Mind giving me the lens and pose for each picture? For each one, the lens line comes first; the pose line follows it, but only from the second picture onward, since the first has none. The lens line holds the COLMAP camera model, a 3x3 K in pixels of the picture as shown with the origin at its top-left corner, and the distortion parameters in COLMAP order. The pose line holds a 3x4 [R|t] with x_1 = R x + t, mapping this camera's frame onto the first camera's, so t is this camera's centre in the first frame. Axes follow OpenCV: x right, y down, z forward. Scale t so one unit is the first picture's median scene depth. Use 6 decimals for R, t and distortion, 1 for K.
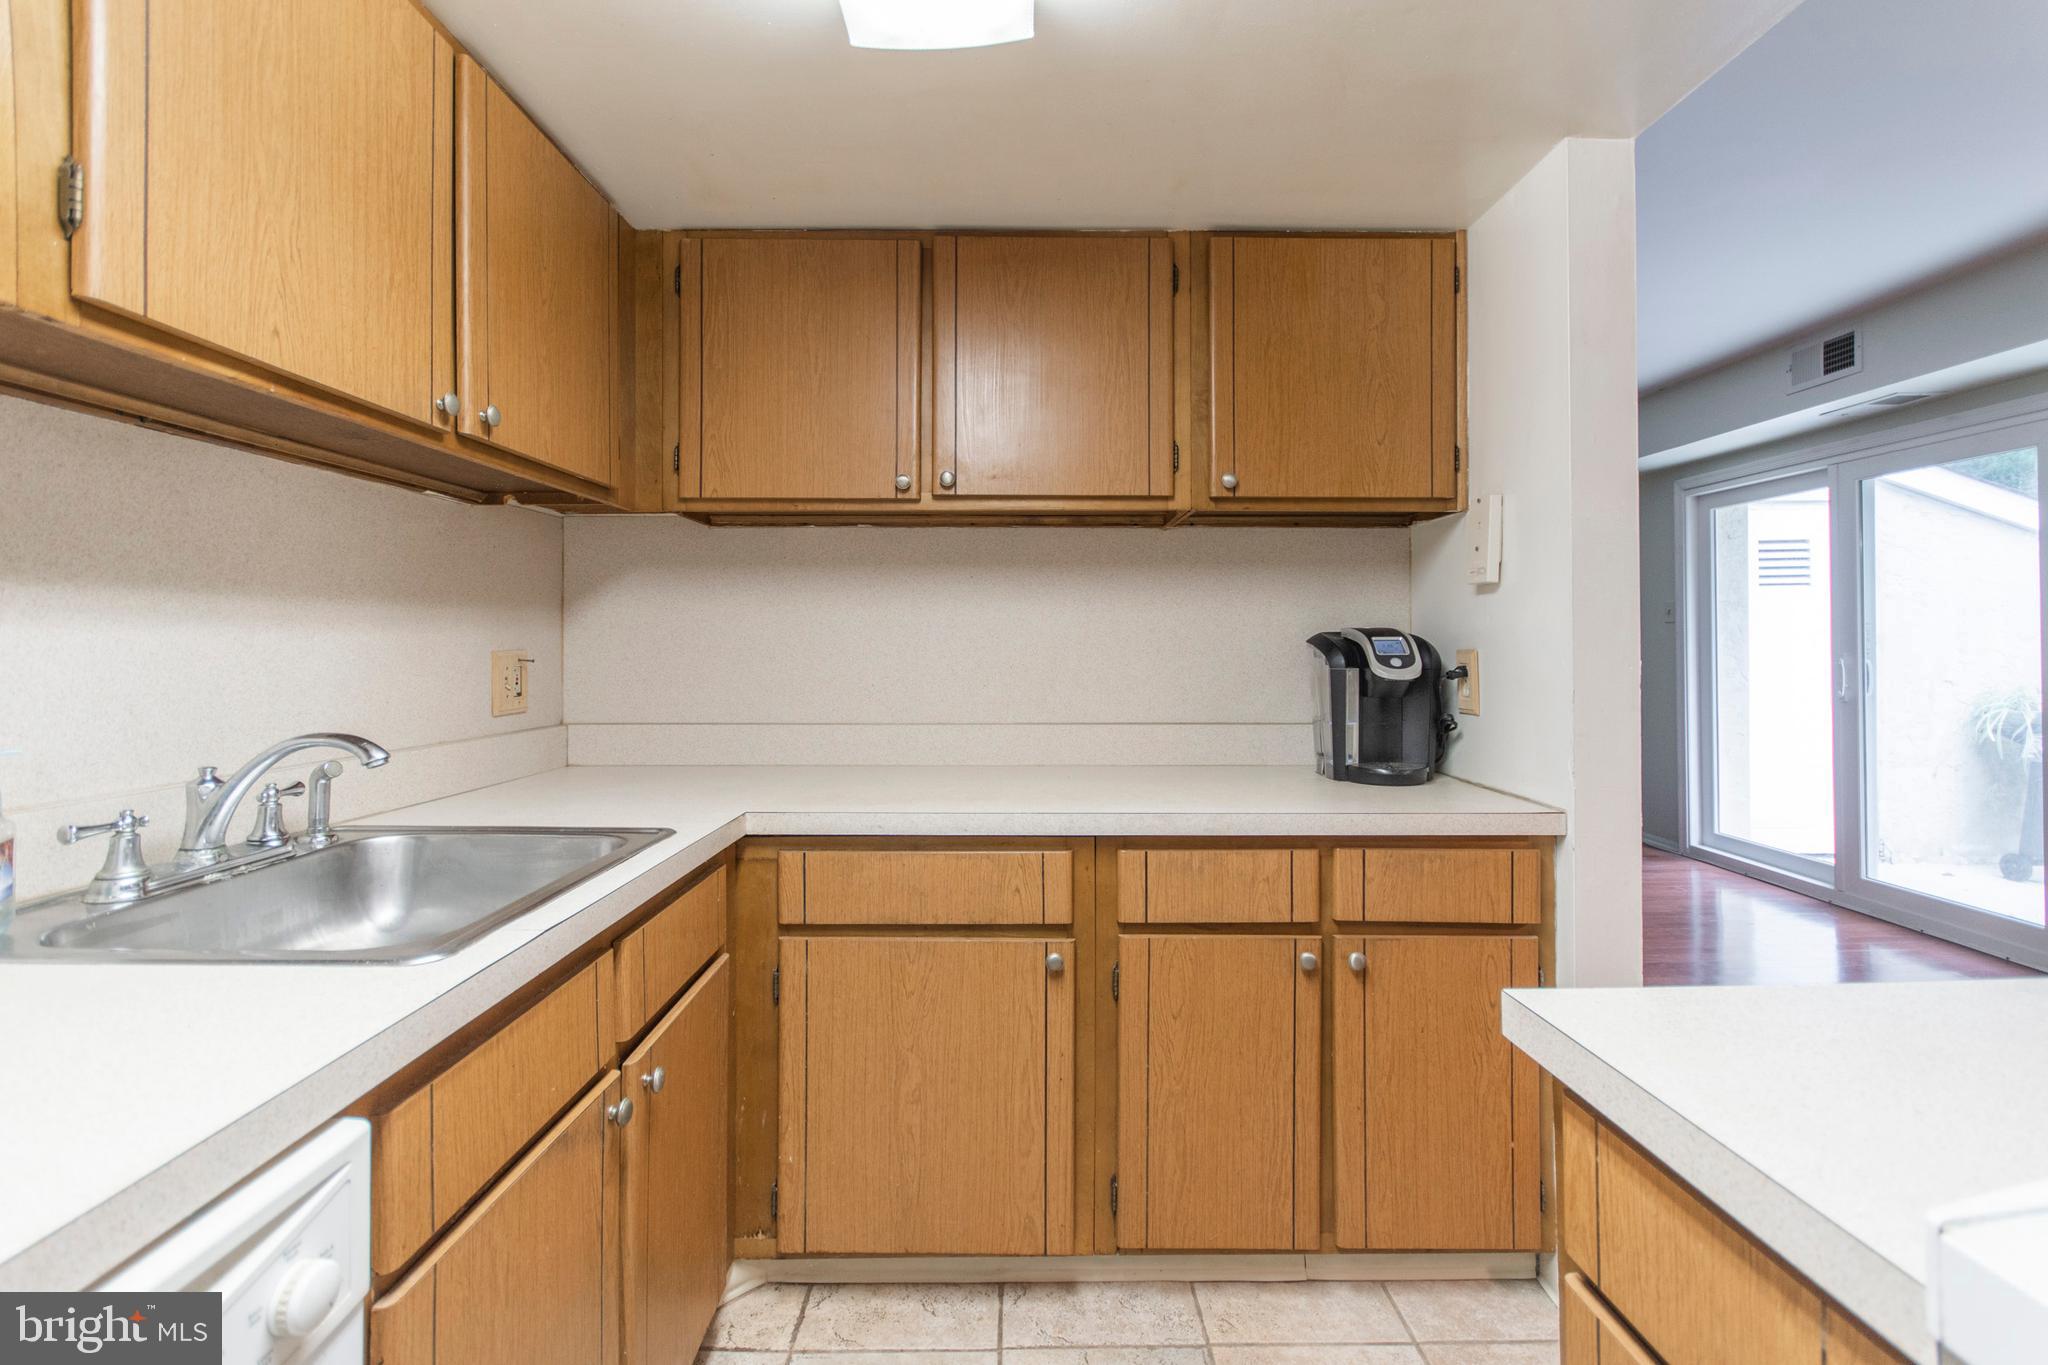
lens RADIAL K [[919.9, 0, 1021.2], [0, 919.9, 626.9], [0, 0, 1]] dist [0.003728, -0.001229]
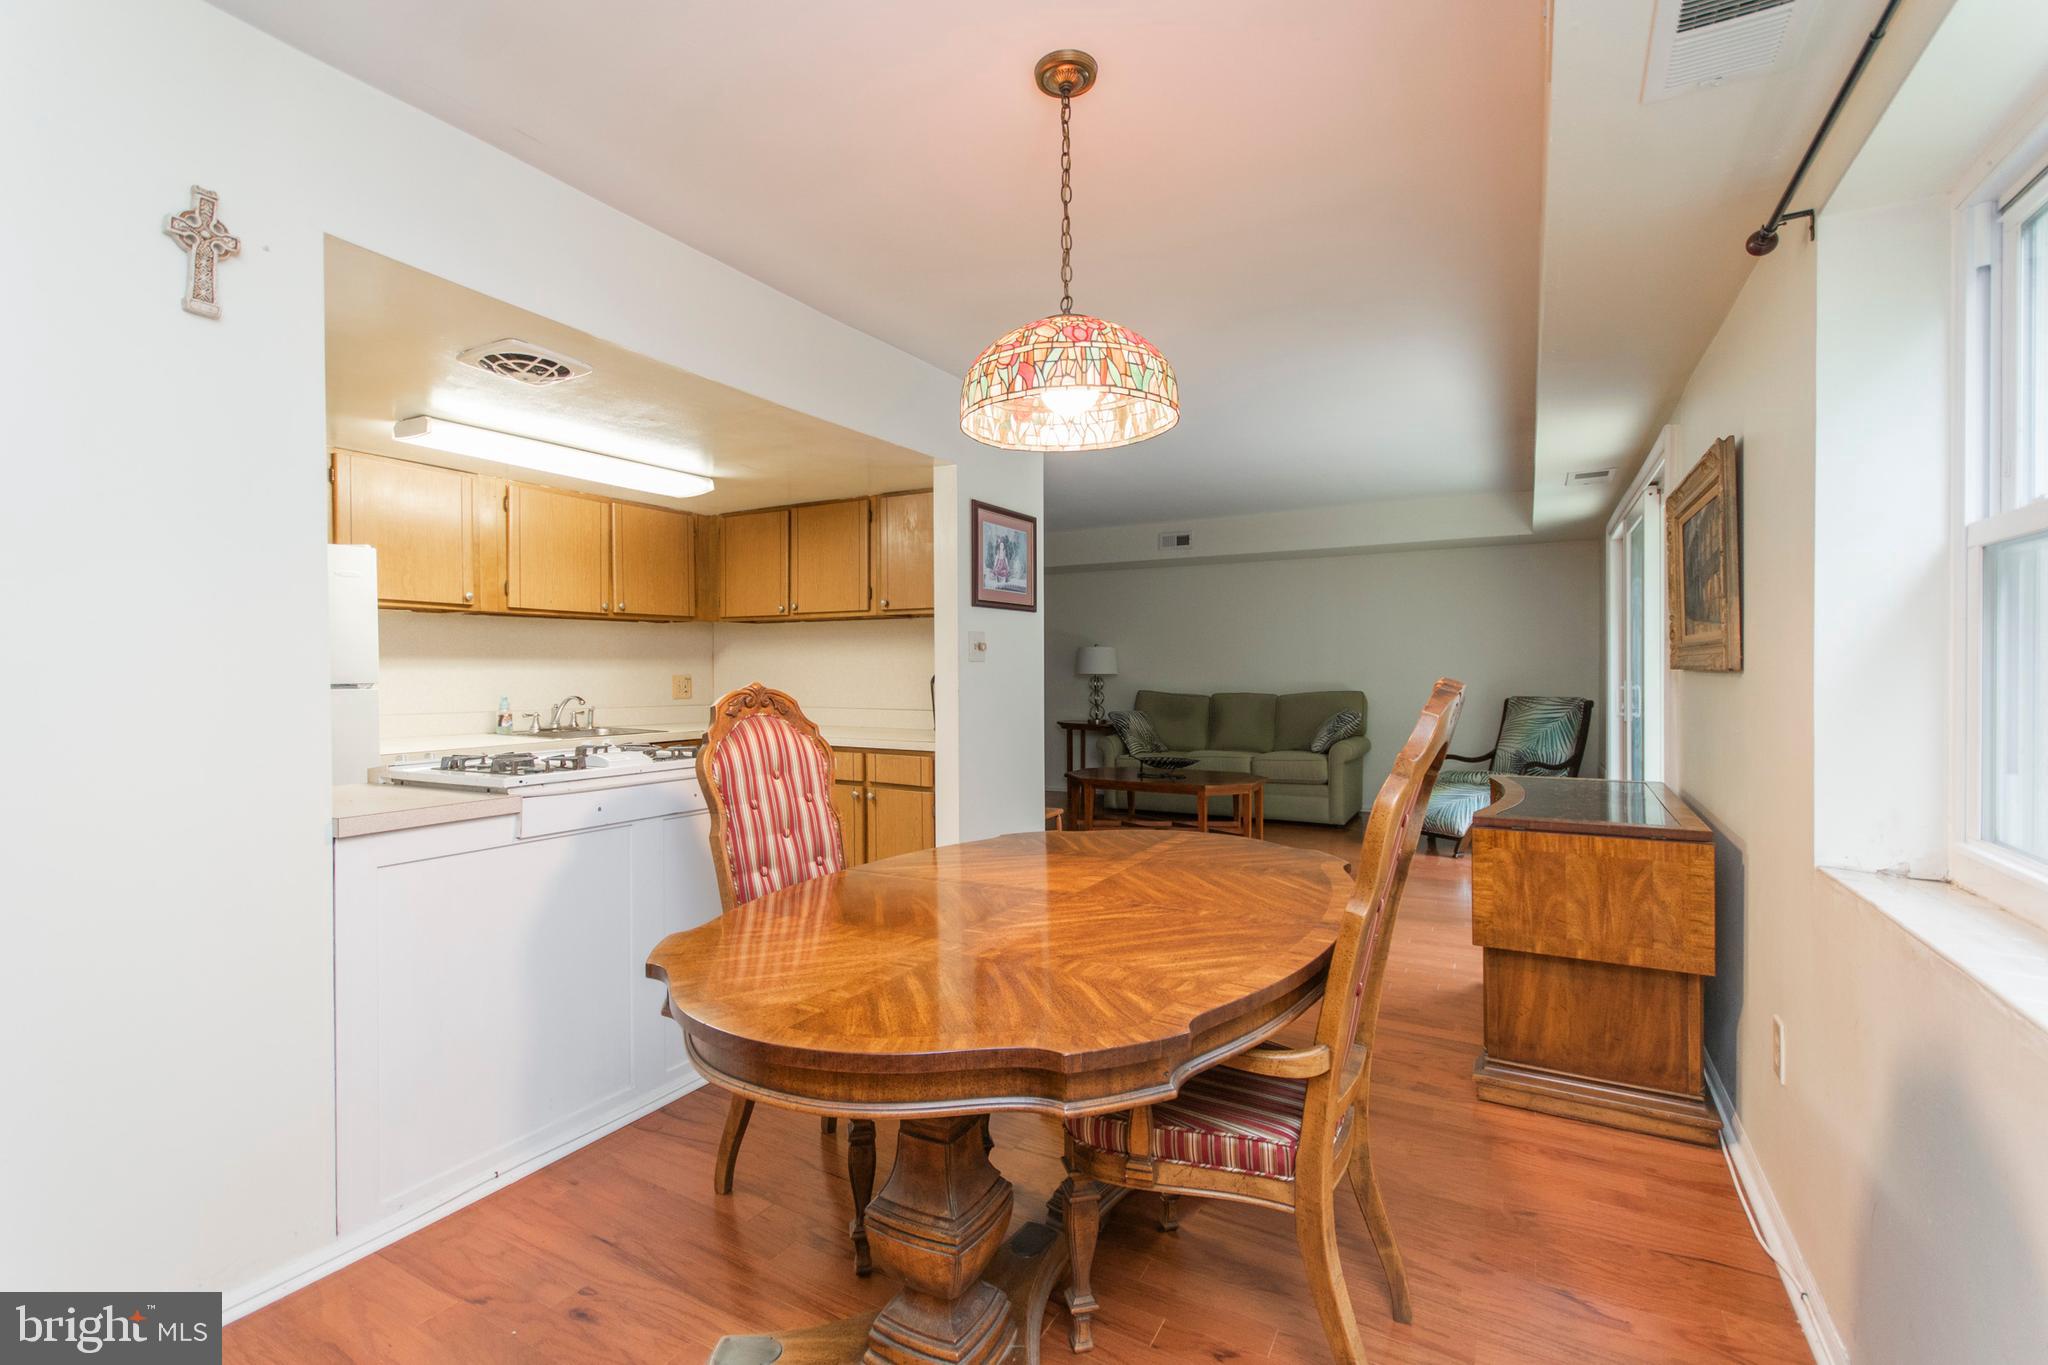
lens RADIAL K [[906.3, 0, 1007.2], [0, 906.3, 674.5], [0, 0, 1]] dist [0.001429, -0.000313]
pose [[0.863918, 0.000848, -0.503632, 1.901096], [0.011027, 0.999727, 0.020598, -0.024253], [0.503512, -0.023348, 0.863673, -0.960044]]
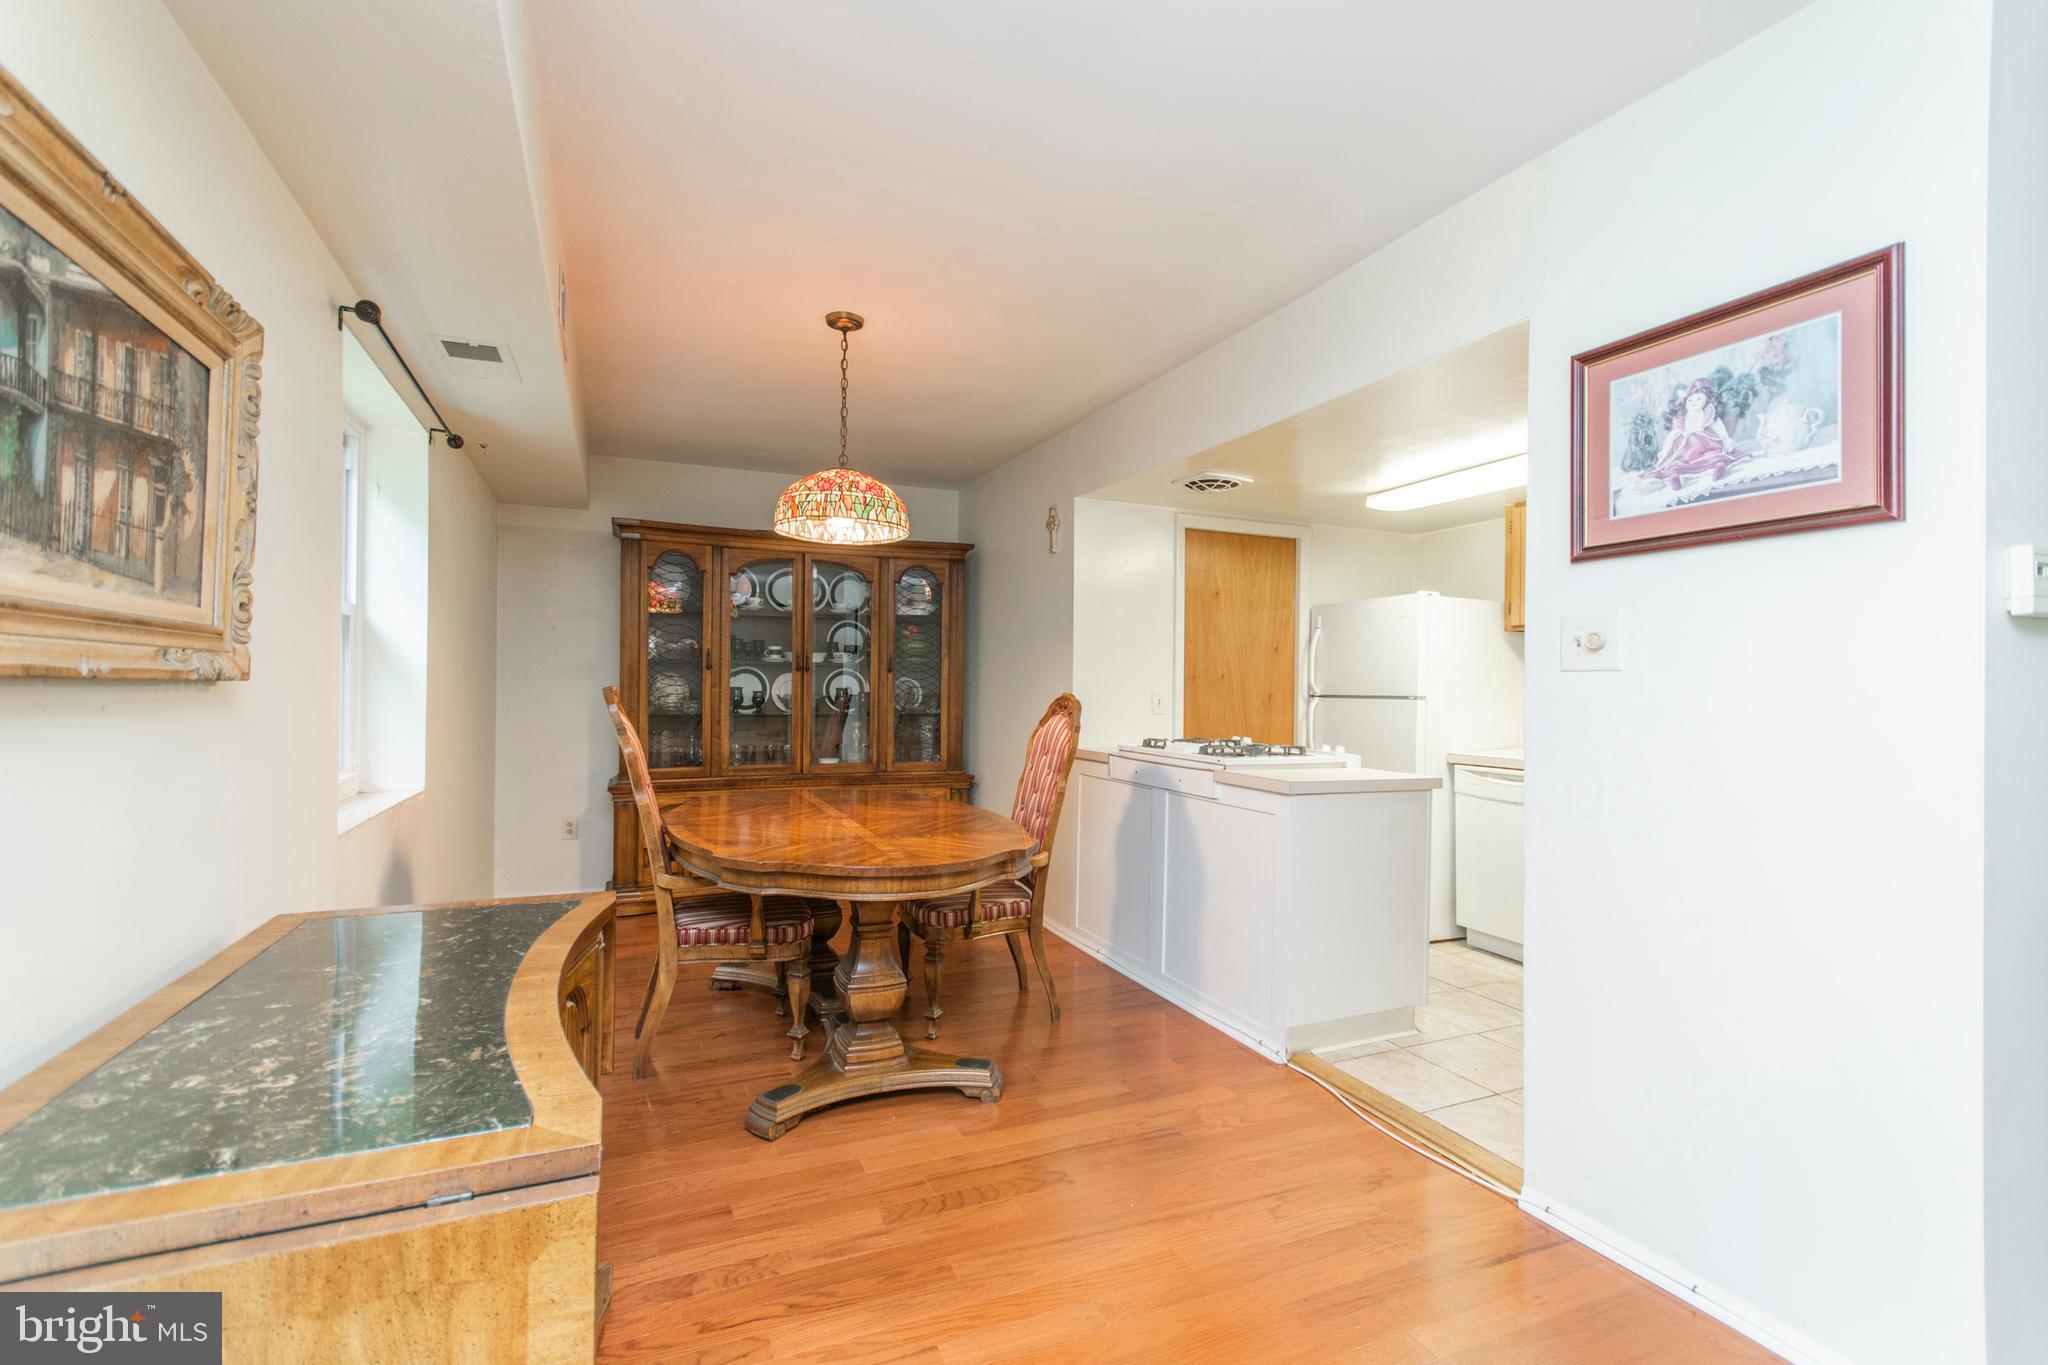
lens RADIAL K [[915.2, 0, 1009.5], [0, 915.2, 682.1], [0, 0, 1]] dist [-0.000825, -0.000200]
pose [[-0.916565, -0.008670, -0.399793, 1.819368], [-0.000789, 0.999802, -0.019873, 0.030487], [0.399886, -0.017900, -0.916390, 1.845464]]
